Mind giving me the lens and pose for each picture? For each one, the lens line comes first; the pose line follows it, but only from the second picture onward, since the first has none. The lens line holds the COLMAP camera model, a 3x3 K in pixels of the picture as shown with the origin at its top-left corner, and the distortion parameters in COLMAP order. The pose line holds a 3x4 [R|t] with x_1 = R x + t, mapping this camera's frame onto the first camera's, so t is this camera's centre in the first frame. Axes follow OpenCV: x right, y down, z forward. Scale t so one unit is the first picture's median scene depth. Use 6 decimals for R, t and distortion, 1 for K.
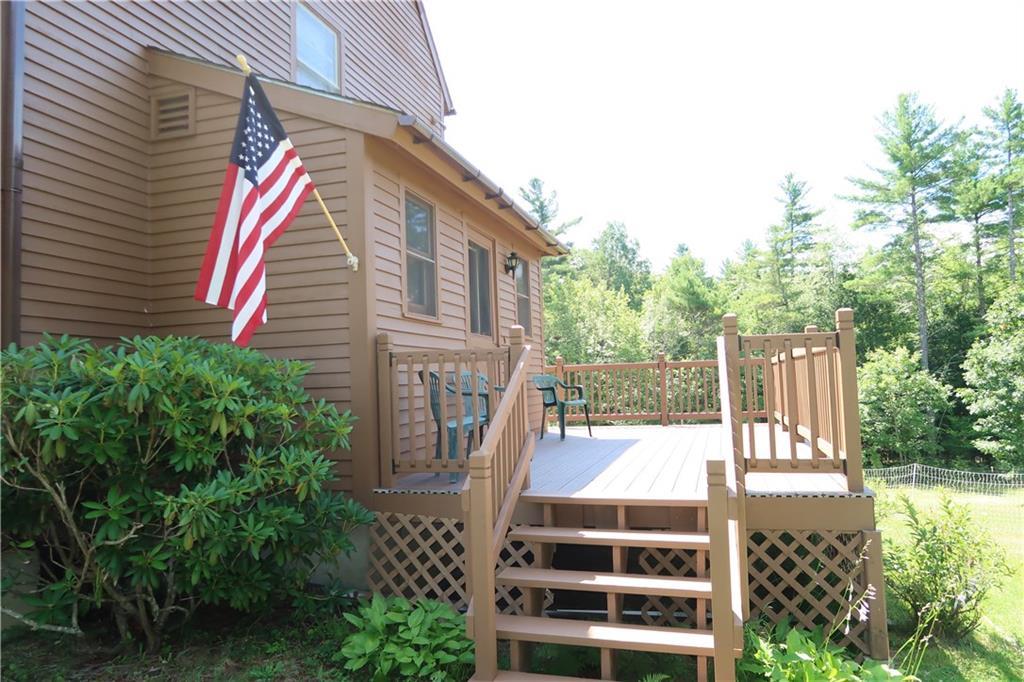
lens RADIAL K [[703.5, 0, 510.7], [0, 703.5, 343.1], [0, 0, 1]] dist [-0.020096, 0.001037]
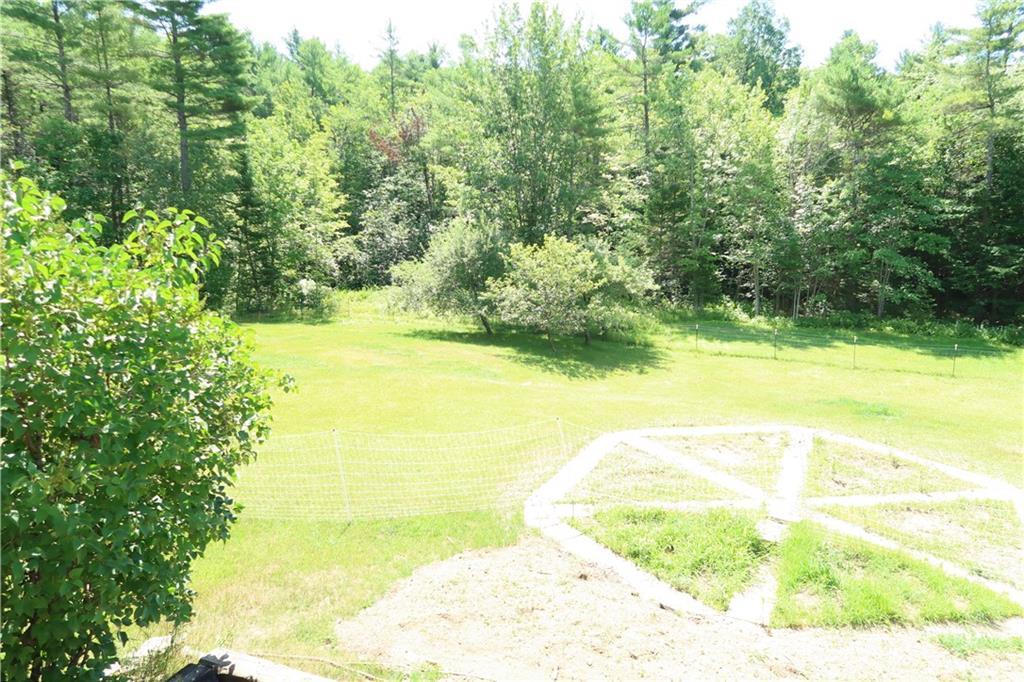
lens RADIAL K [[703.5, 0, 514.2], [0, 703.5, 337.7], [0, 0, 1]] dist [-0.020096, 0.001037]
pose [[0.984388, 0.059823, -0.165535, 0.042720], [-0.015104, 0.965711, 0.259179, -0.003478], [0.175364, -0.252633, 0.951538, 0.169650]]
